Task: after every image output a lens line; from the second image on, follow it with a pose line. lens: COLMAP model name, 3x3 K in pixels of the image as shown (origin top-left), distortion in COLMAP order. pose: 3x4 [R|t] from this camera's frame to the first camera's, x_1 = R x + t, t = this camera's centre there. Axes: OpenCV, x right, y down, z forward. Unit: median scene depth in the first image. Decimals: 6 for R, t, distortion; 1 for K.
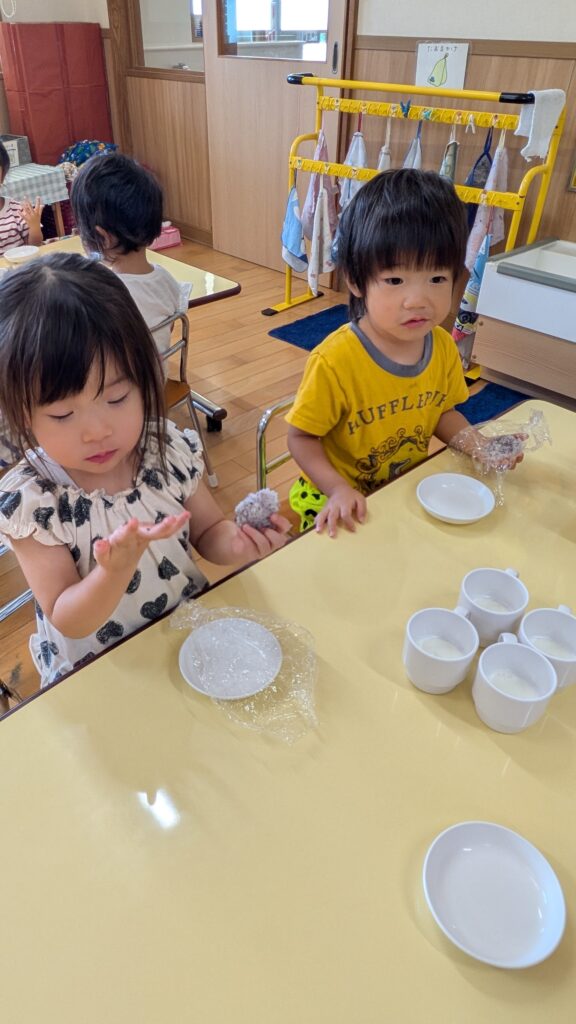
lens RADIAL K [[650.0, 0, 288.0], [0, 650.0, 512.0], [0, 0, 1]] dist [0.001062, 0.003308]
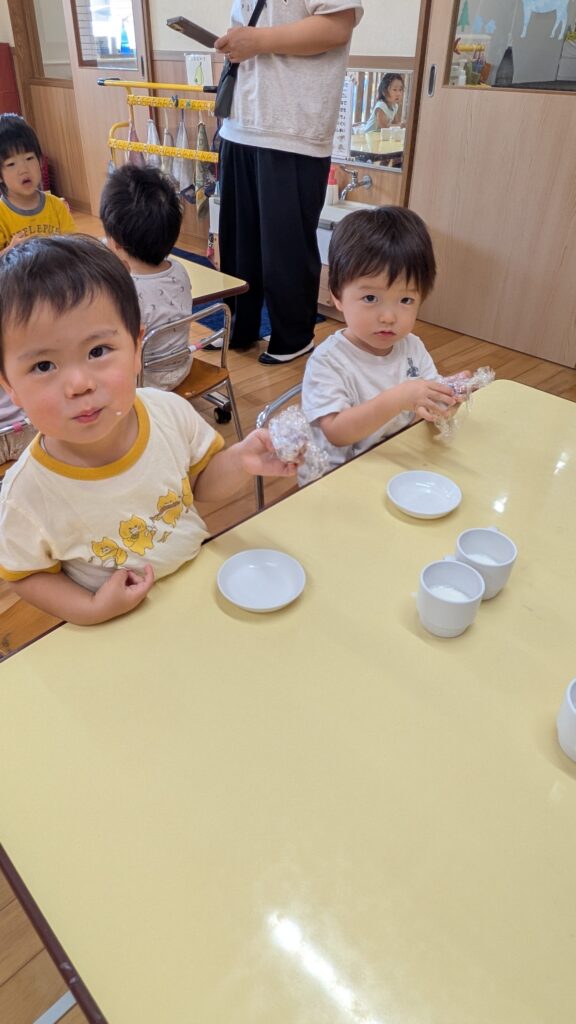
lens RADIAL K [[673.8, 0, 288.0], [0, 673.8, 512.0], [0, 0, 1]] dist [0.003037, 0.041657]
pose [[0.999616, 0.003759, -0.027442, 0.421223], [-0.004955, 0.999035, -0.043634, 0.318979], [0.027251, 0.043754, 0.998671, -0.410717]]
